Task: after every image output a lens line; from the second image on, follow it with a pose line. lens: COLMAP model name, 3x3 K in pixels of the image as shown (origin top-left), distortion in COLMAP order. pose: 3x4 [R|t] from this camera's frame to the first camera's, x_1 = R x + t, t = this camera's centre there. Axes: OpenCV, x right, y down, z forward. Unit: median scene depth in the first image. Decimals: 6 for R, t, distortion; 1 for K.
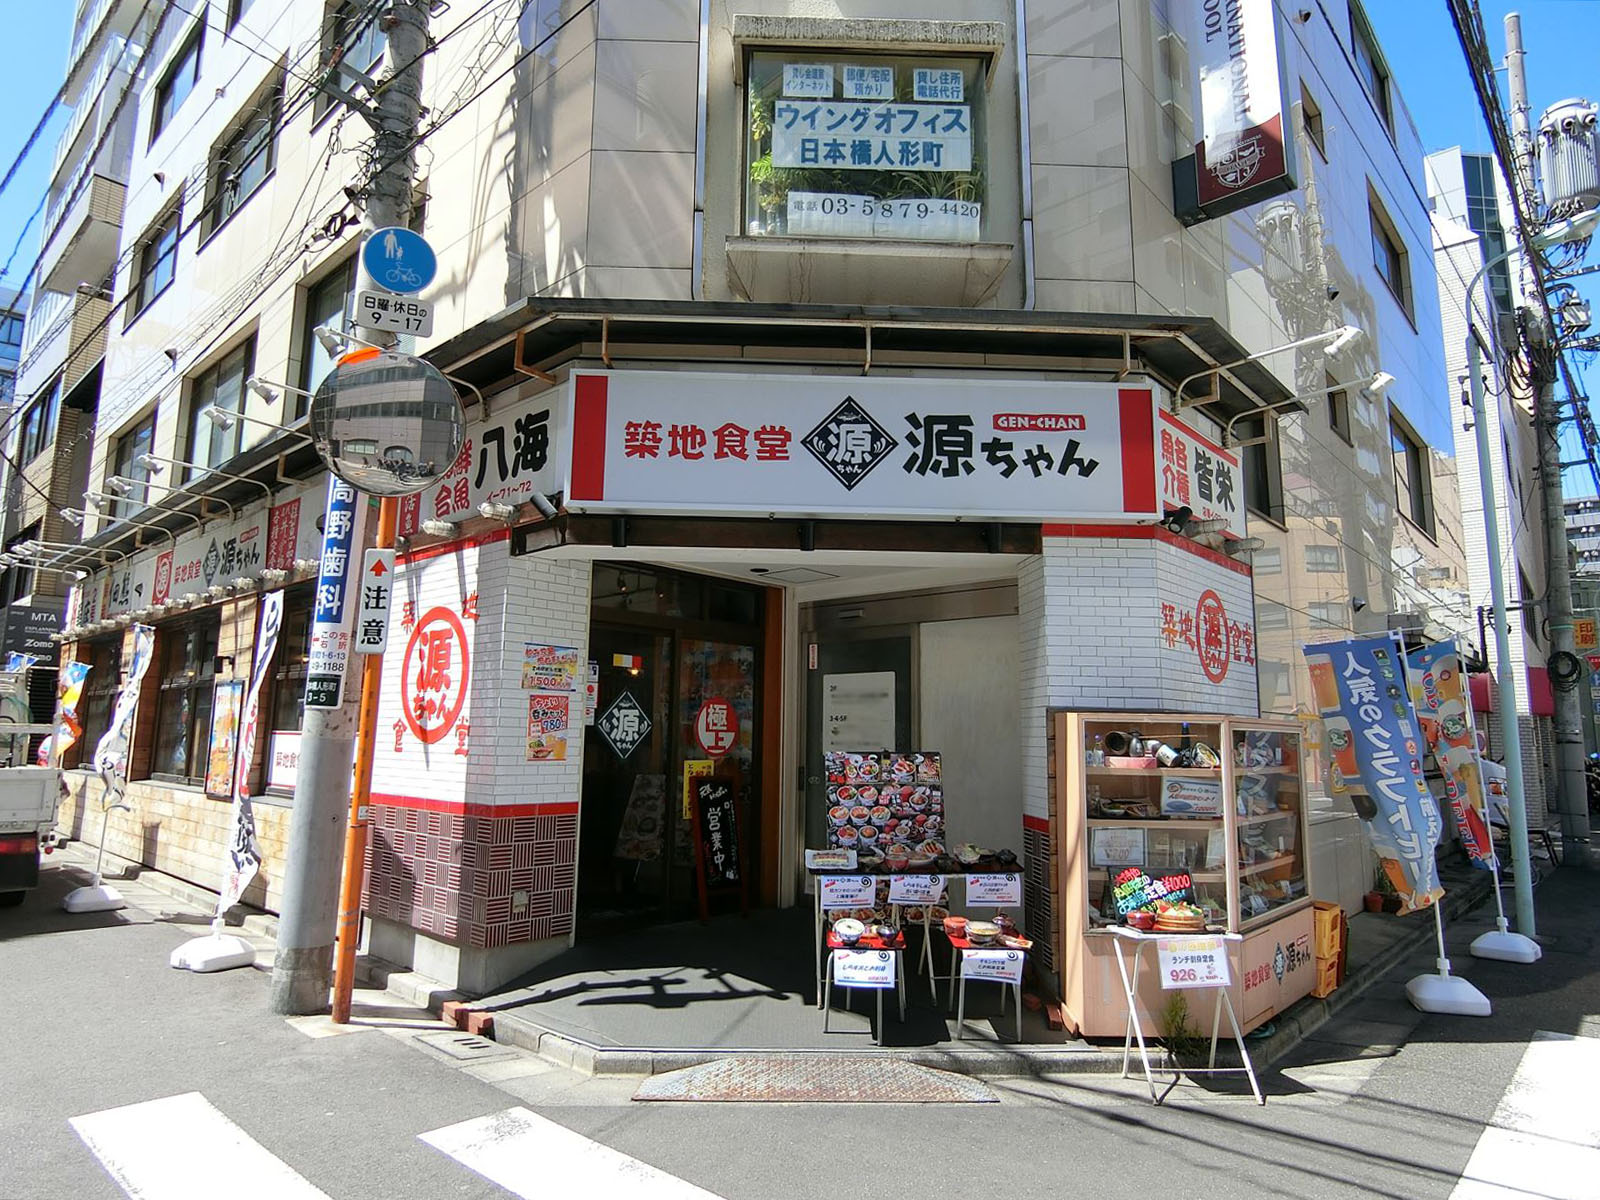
lens RADIAL K [[914.0, 0, 793.5], [0, 914.0, 600.7], [0, 0, 1]] dist [-0.017105, 0.000818]
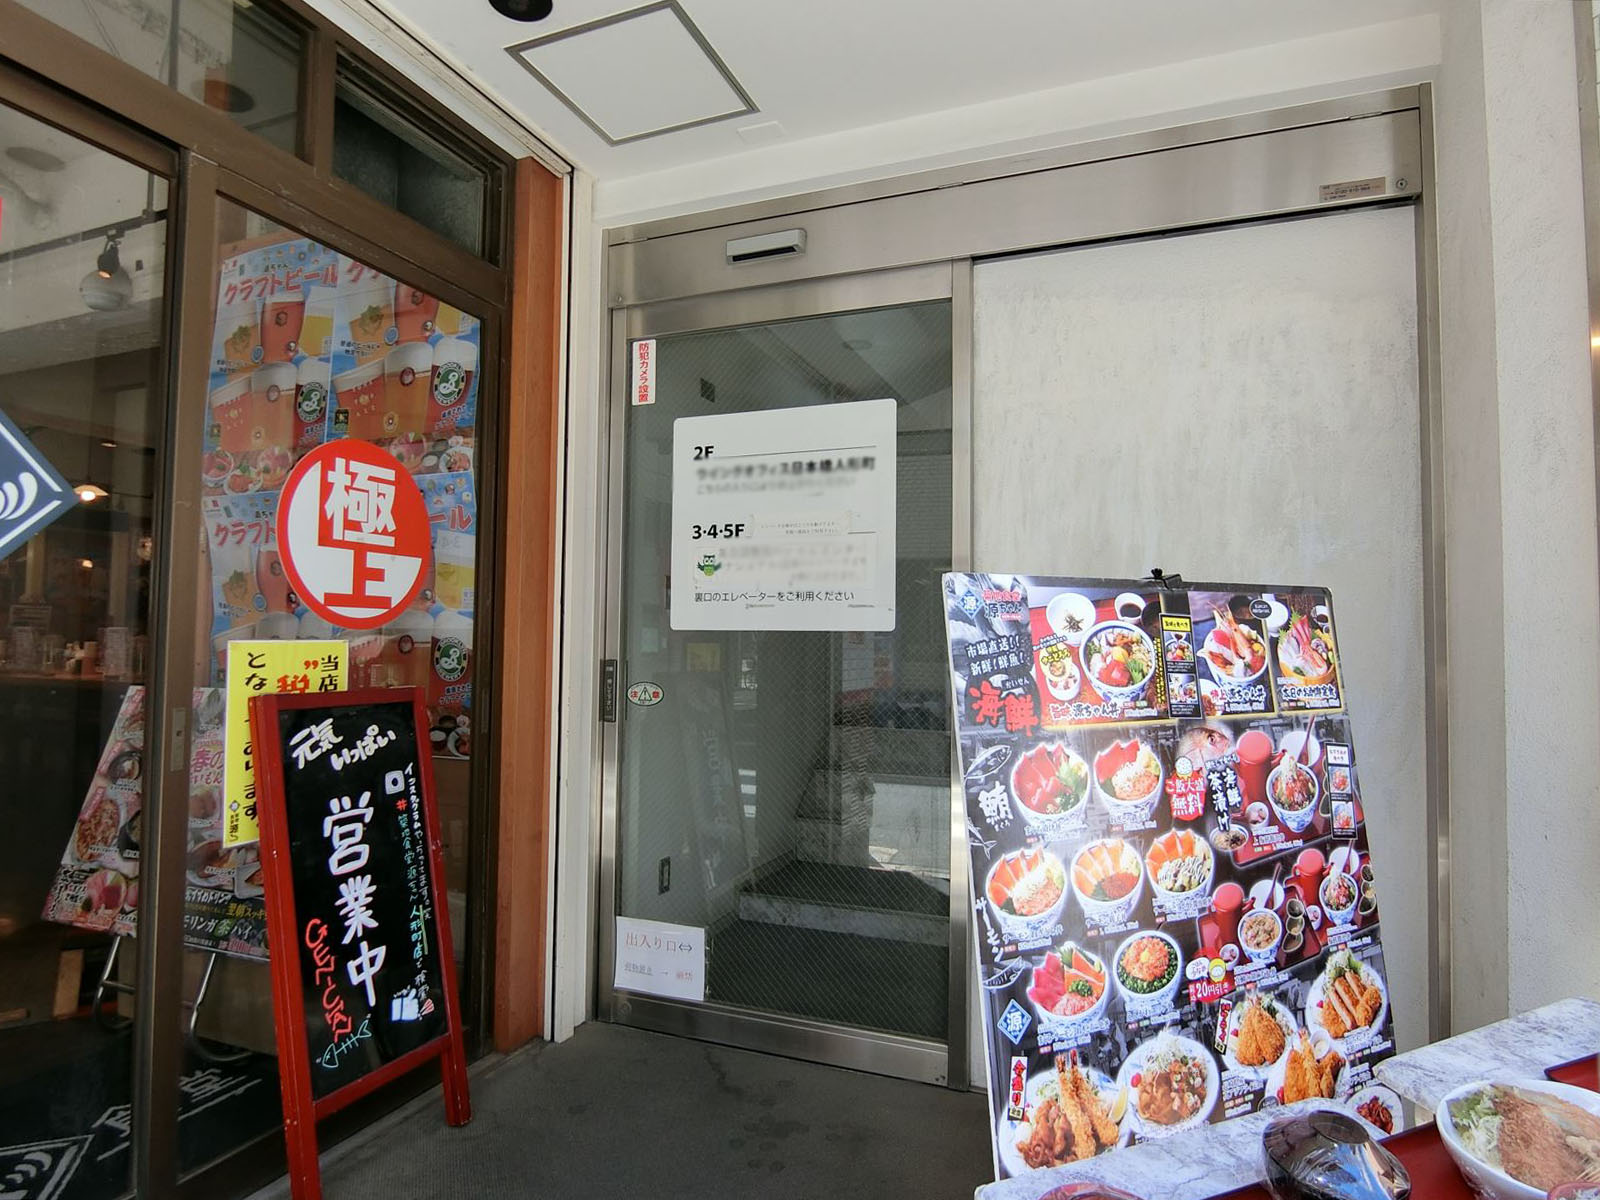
lens RADIAL K [[914.0, 0, 793.5], [0, 914.0, 600.7], [0, 0, 1]] dist [-0.017105, 0.000818]
pose [[0.942156, 0.011923, 0.334962, -0.062531], [-0.048632, 0.993654, 0.101421, 0.157420], [-0.331627, -0.111845, 0.936757, 0.850408]]
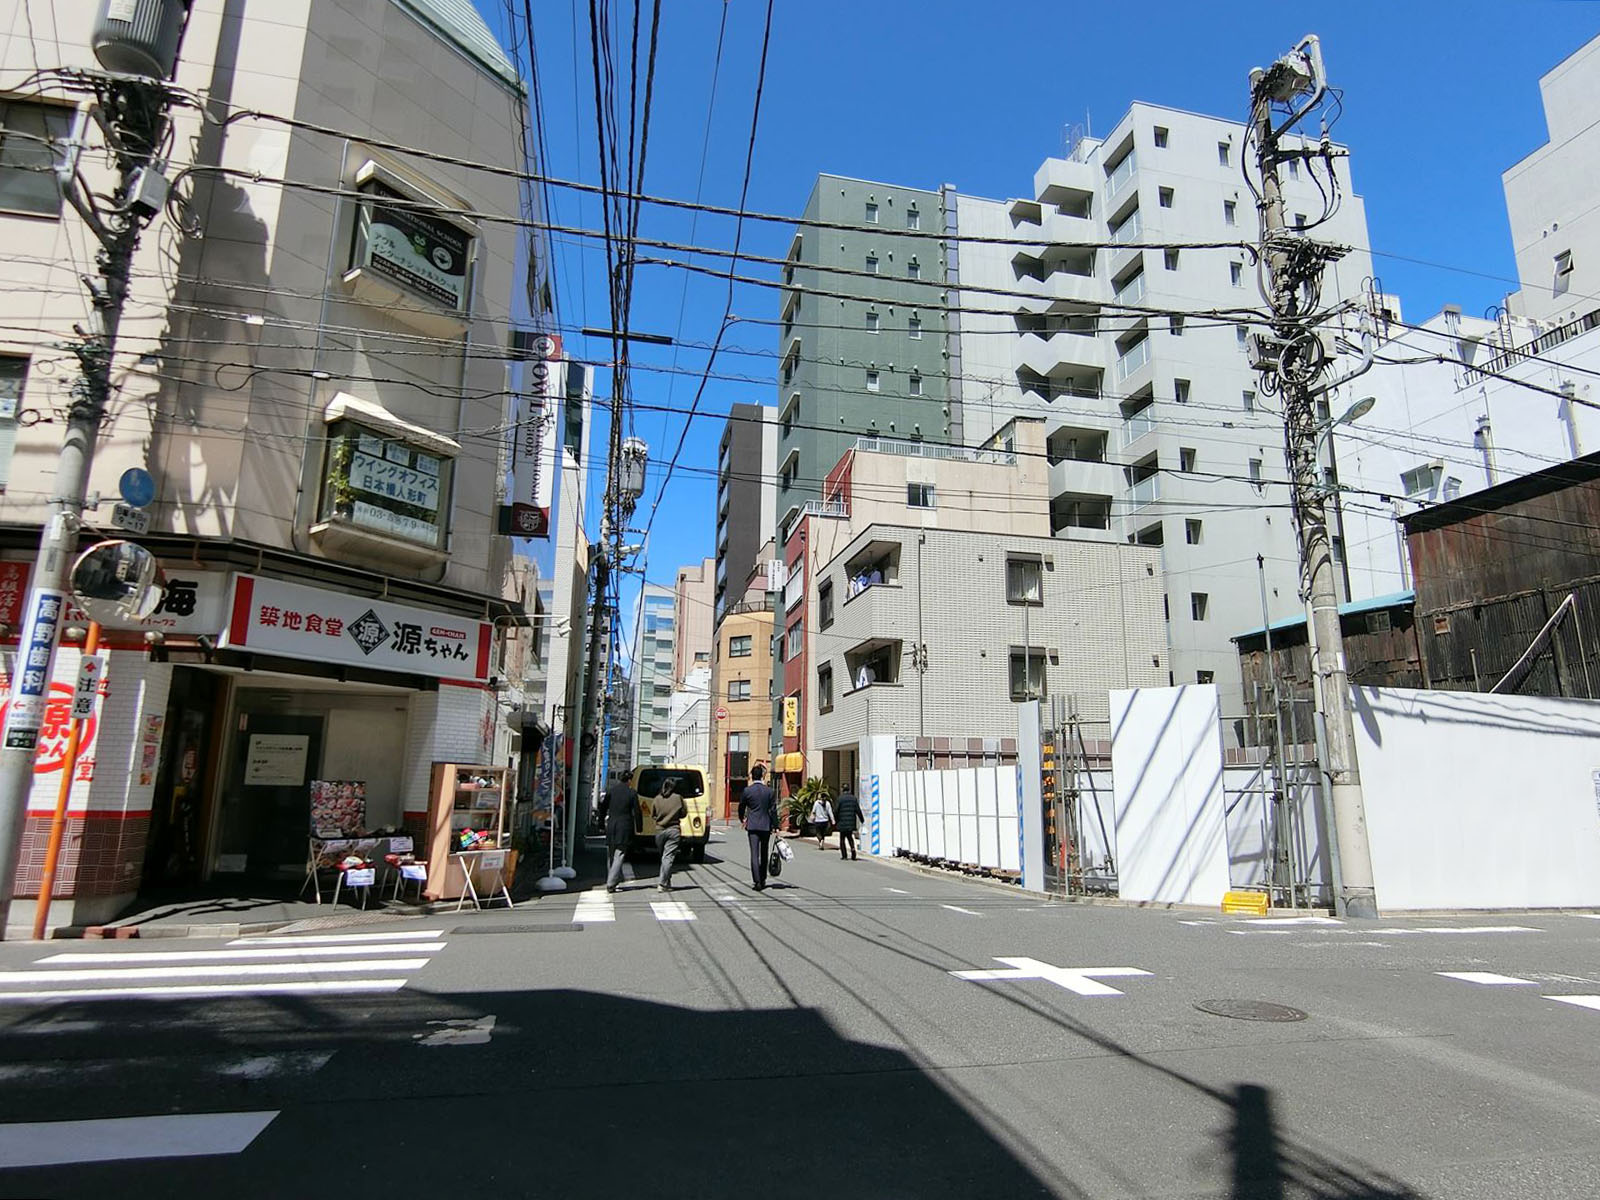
lens RADIAL K [[914.0, 0, 793.5], [0, 914.0, 600.7], [0, 0, 1]] dist [-0.017105, 0.000818]
pose [[0.575656, 0.165027, 0.800866, -1.001979], [-0.127579, 0.985555, -0.111380, -0.127636], [-0.807678, -0.038057, 0.588394, -0.953370]]
